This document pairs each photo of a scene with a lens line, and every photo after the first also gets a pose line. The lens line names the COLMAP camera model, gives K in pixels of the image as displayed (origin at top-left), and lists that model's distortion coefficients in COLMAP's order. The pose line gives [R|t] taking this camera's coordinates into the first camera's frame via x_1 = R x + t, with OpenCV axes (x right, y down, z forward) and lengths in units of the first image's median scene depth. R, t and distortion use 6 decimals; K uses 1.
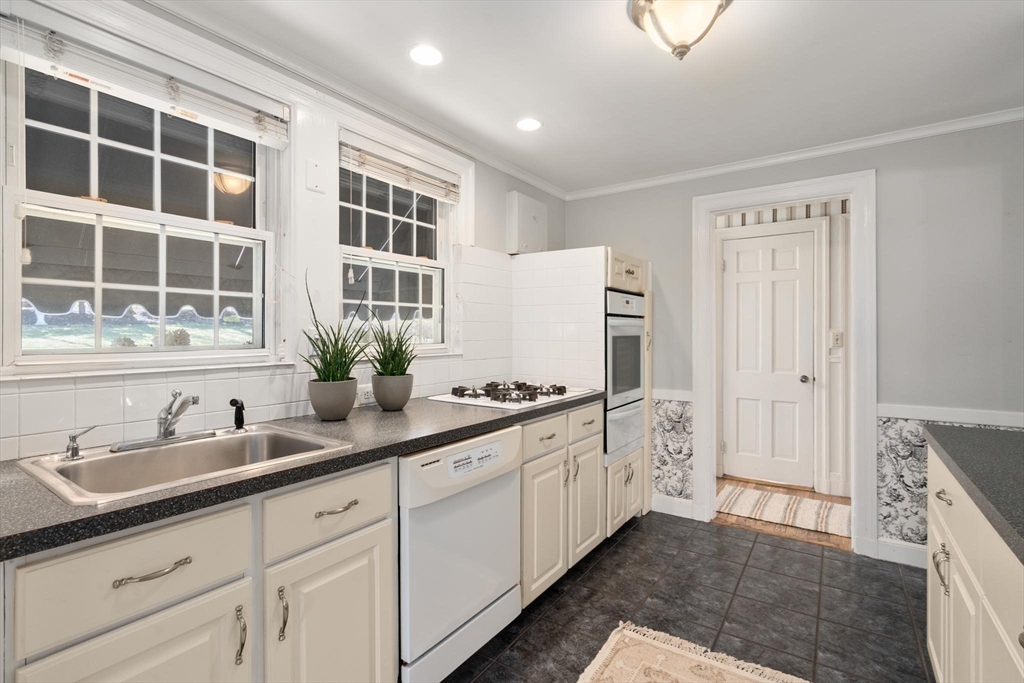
lens RADIAL K [[492.3, 0, 512.1], [0, 492.3, 320.3], [0, 0, 1]] dist [0.138438, -0.000121]
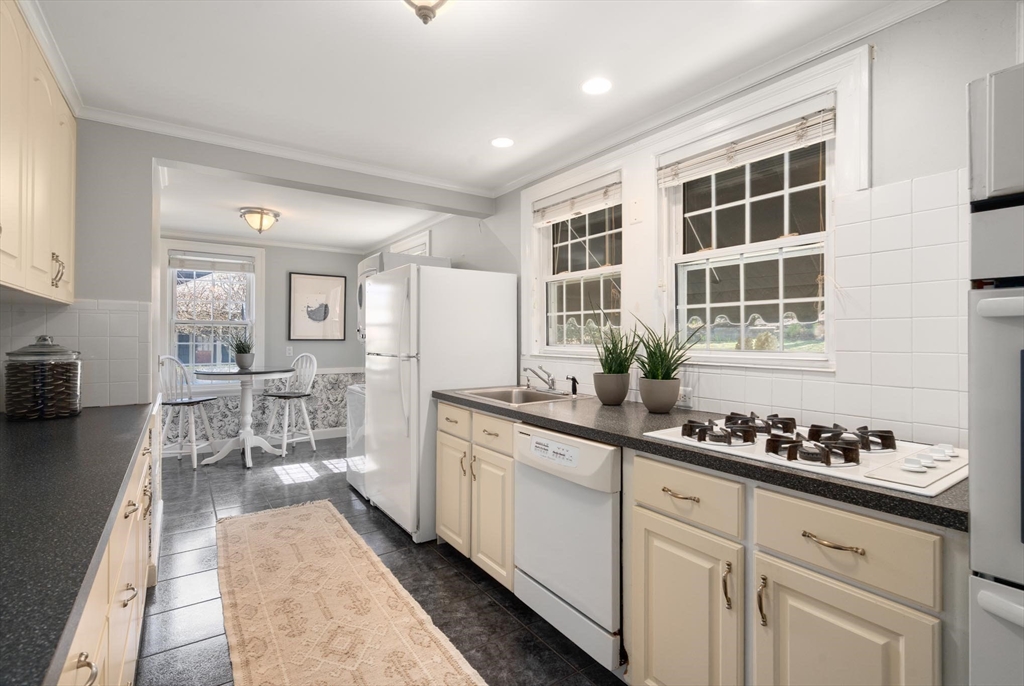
lens RADIAL K [[479.4, 0, 512.0], [0, 479.4, 343.0], [0, 0, 1]] dist [-0.001759, -0.000104]
pose [[-0.328032, 0.011324, -0.944599, 0.739875], [0.020450, 0.999779, 0.004884, 0.025248], [0.944445, -0.017715, -0.328191, 0.979582]]
